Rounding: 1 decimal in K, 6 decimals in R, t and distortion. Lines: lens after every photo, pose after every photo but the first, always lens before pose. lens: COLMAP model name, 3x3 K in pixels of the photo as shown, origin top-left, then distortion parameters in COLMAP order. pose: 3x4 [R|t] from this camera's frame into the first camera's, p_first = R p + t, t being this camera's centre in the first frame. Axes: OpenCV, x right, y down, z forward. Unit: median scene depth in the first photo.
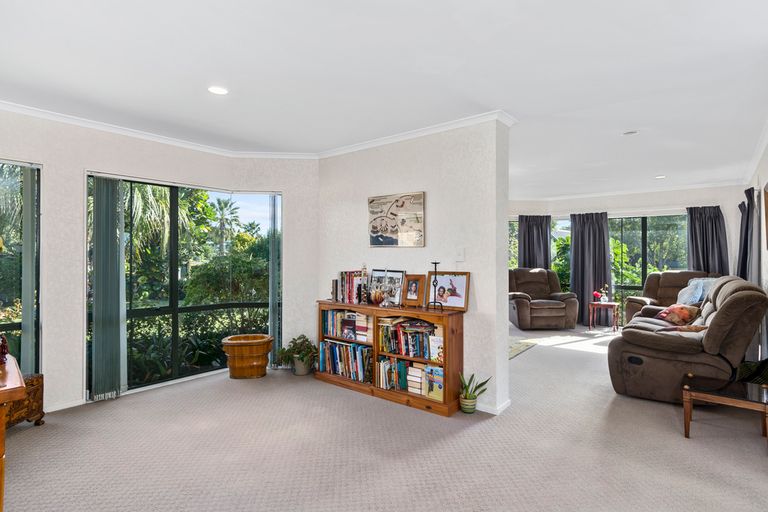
lens RADIAL K [[406.8, 0, 382.9], [0, 406.8, 257.0], [0, 0, 1]] dist [0.000401, -0.003907]
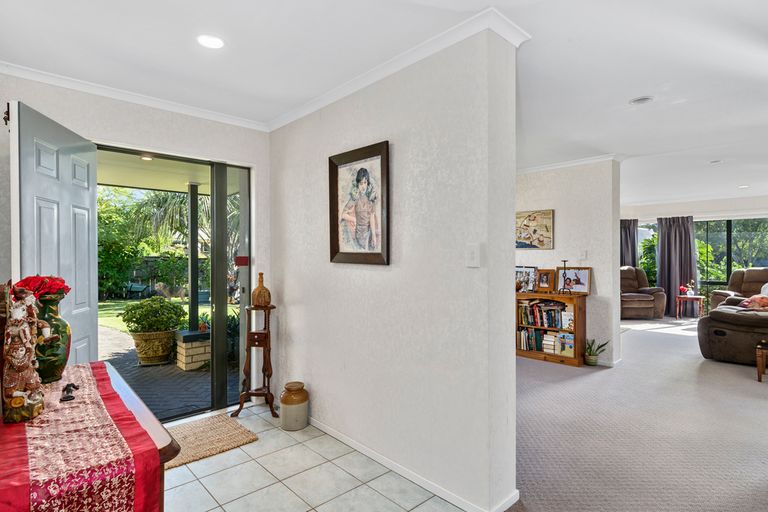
lens RADIAL K [[406.8, 0, 383.8], [0, 406.8, 257.3], [0, 0, 1]] dist [0.000401, -0.003907]
pose [[0.990685, -0.002833, -0.136147, -0.279569], [0.003176, 0.999992, 0.002304, -0.003115], [0.136139, -0.002715, 0.990686, -0.451870]]
